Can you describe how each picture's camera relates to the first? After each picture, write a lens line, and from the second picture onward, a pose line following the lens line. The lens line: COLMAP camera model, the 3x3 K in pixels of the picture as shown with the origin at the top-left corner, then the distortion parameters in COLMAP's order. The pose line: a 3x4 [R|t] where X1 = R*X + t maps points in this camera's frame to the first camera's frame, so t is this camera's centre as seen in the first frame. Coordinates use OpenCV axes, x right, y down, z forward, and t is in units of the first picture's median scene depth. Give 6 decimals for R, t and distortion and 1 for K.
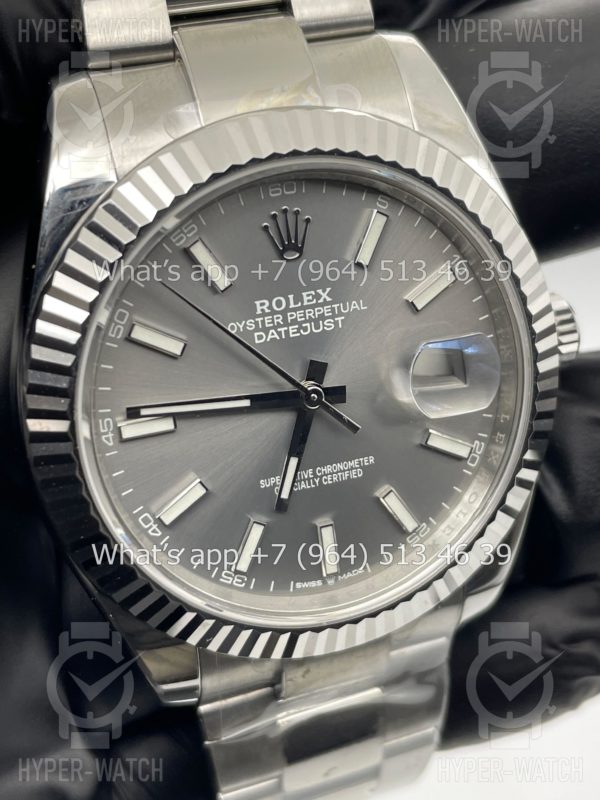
lens RADIAL K [[1255.9, 0, 303.4], [0, 1255.9, 398.2], [0, 0, 1]] dist [0.062916, 0.000000]
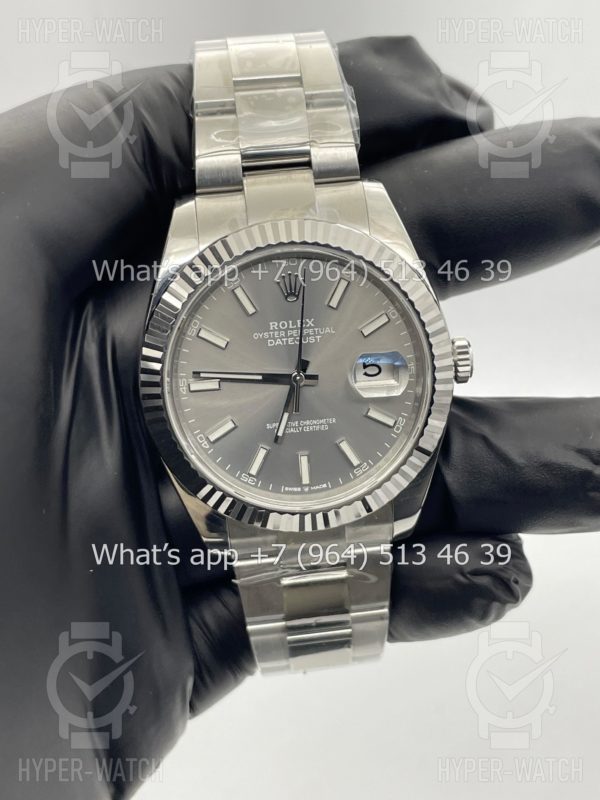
lens RADIAL K [[1255.9, 0, 315.9], [0, 1255.9, 407.5], [0, 0, 1]] dist [0.062916, 0.000000]
pose [[0.968543, 0.086464, -0.233342, 0.450465], [-0.104119, 0.992477, -0.064416, 0.151358], [0.226017, 0.086685, 0.970259, -0.717773]]
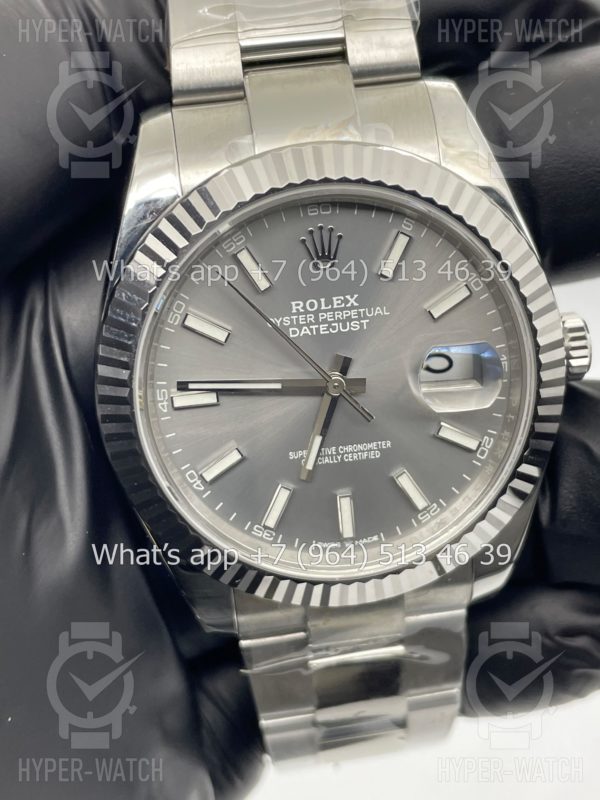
lens RADIAL K [[1255.9, 0, 302.6], [0, 1255.9, 403.3], [0, 0, 1]] dist [0.062916, 0.000000]
pose [[0.975636, 0.080578, -0.204063, 0.219796], [-0.080506, 0.996716, 0.008669, 0.007919], [0.204091, 0.007970, 0.978919, -0.166001]]
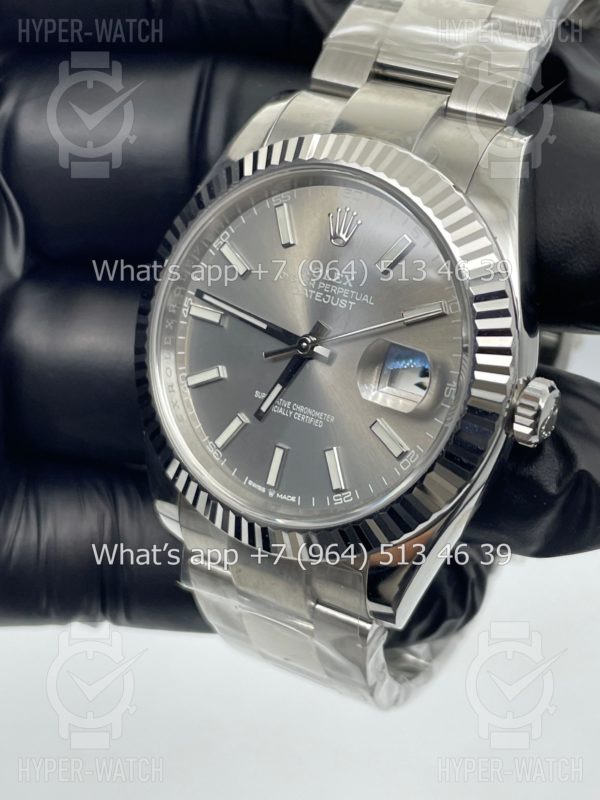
lens RADIAL K [[1255.9, 0, 294.7], [0, 1255.9, 403.1], [0, 0, 1]] dist [0.062916, 0.000000]
pose [[0.622061, 0.379193, -0.685020, 0.923637], [-0.503712, 0.863625, 0.020643, 0.029068], [0.599428, 0.332212, 0.728232, 0.055694]]
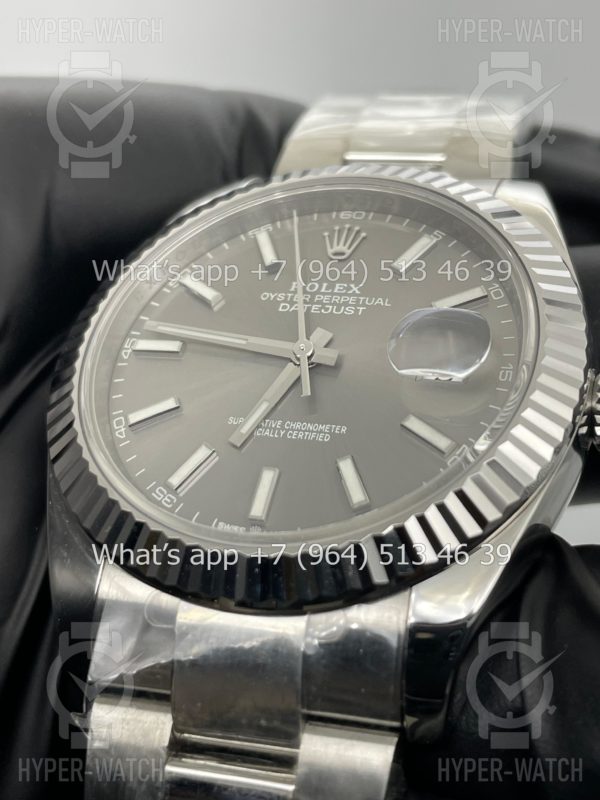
lens RADIAL K [[1255.9, 0, 296.1], [0, 1255.9, 401.6], [0, 0, 1]] dist [0.062916, 0.000000]
pose [[0.790827, -0.016072, -0.611828, 0.624534], [-0.461240, 0.641443, -0.613032, 0.652411], [0.402306, 0.767002, 0.499858, 0.520120]]
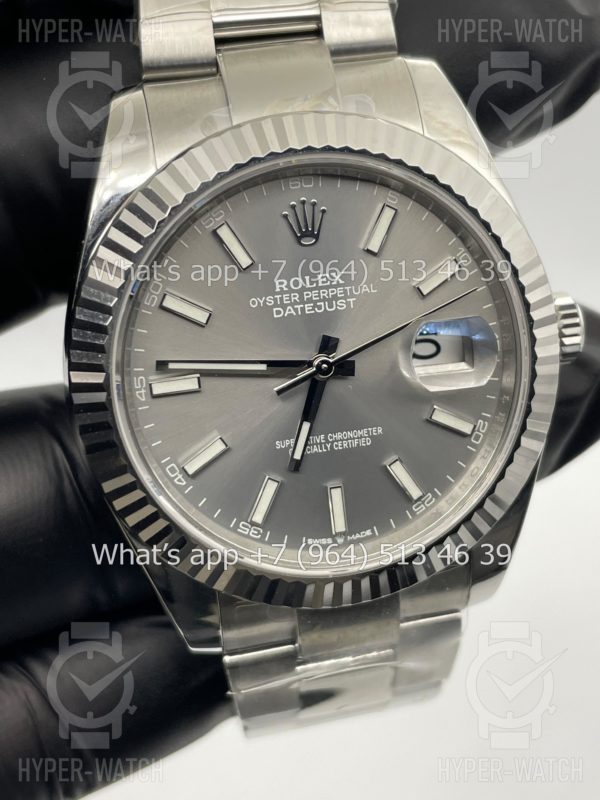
lens RADIAL K [[1255.9, 0, 304.7], [0, 1255.9, 394.7], [0, 0, 1]] dist [0.062916, 0.000000]
pose [[0.988784, 0.033591, -0.145527, 0.154827], [-0.046152, 0.995412, -0.083816, 0.118184], [0.142044, 0.089592, 0.985798, -0.108085]]
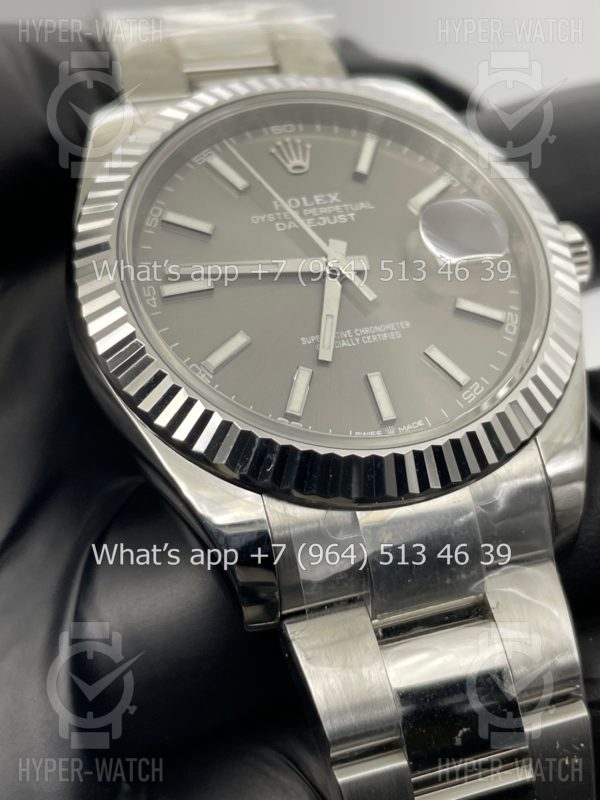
lens RADIAL K [[1255.9, 0, 308.7], [0, 1255.9, 406.3], [0, 0, 1]] dist [0.062916, 0.000000]
pose [[0.977258, -0.205481, -0.052384, 0.015367], [0.122794, 0.749765, -0.650211, 0.797731], [0.172882, 0.628991, 0.757946, 0.248571]]
